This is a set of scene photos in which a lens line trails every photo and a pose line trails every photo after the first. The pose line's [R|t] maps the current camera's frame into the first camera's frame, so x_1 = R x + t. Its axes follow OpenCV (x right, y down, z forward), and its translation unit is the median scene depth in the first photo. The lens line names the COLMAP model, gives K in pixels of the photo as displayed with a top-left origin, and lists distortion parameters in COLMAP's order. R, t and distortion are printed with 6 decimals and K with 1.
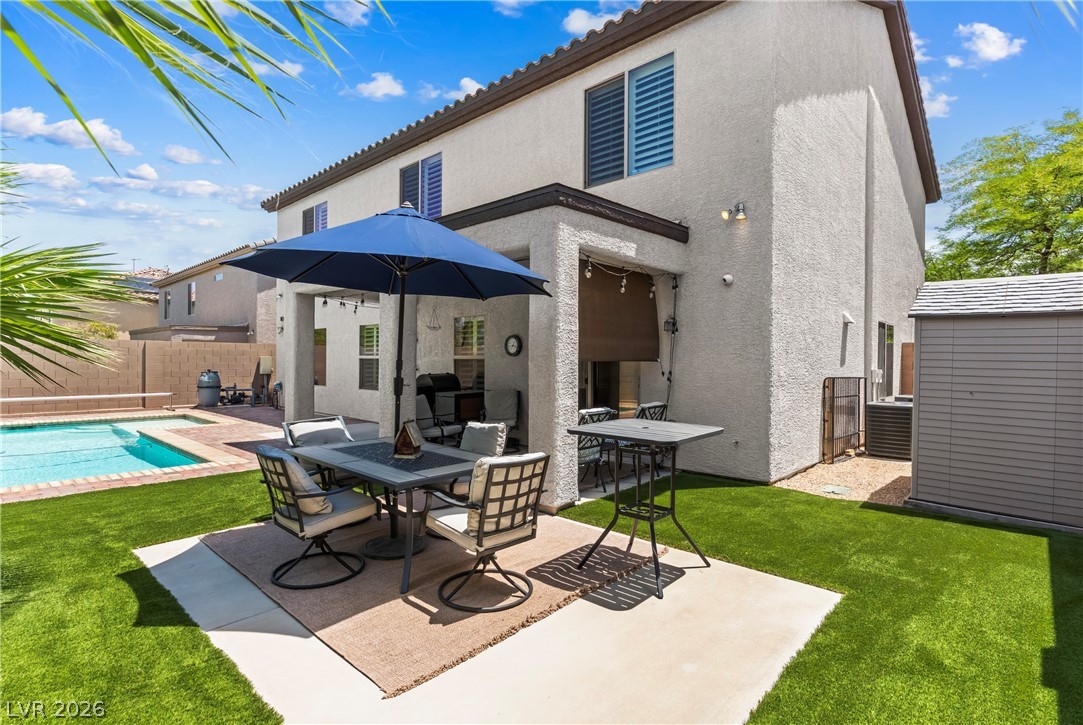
lens RADIAL K [[524.2, 0, 540.7], [0, 524.2, 363.8], [0, 0, 1]] dist [-0.003324, 0.000023]
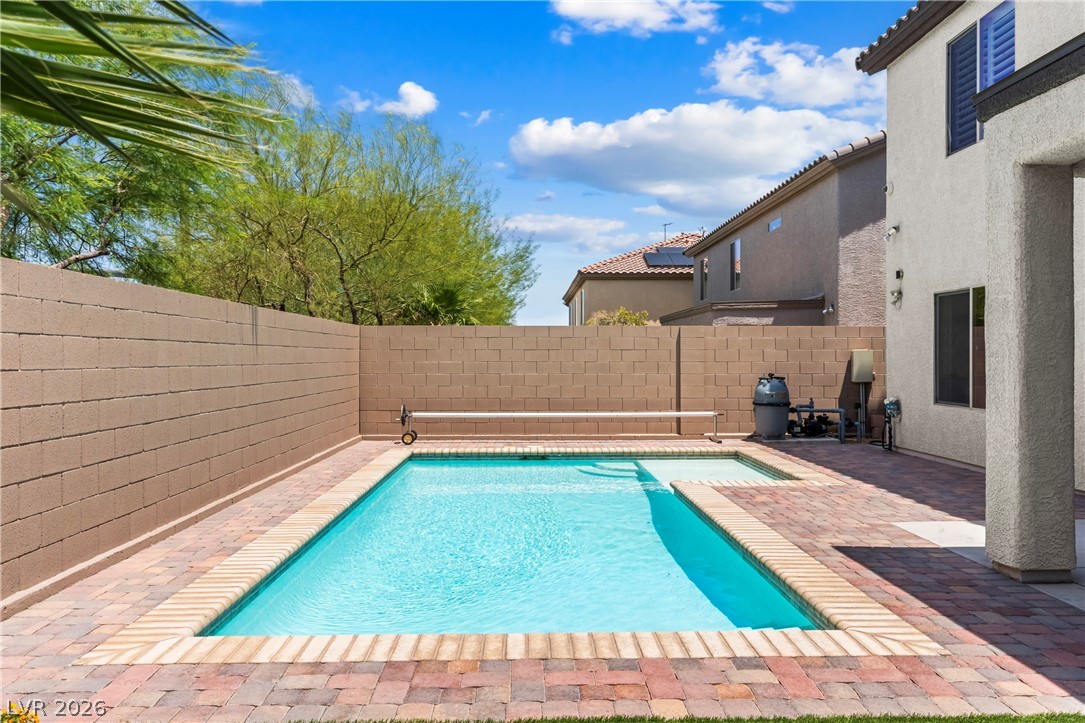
lens RADIAL K [[783.3, 0, 543.3], [0, 783.3, 360.8], [0, 0, 1]] dist [-0.001567, -0.000125]
pose [[0.685083, -0.006051, -0.728440, -0.178827], [0.002402, 0.999979, -0.006047, 0.001883], [0.728461, 0.002393, 0.685083, 0.230443]]
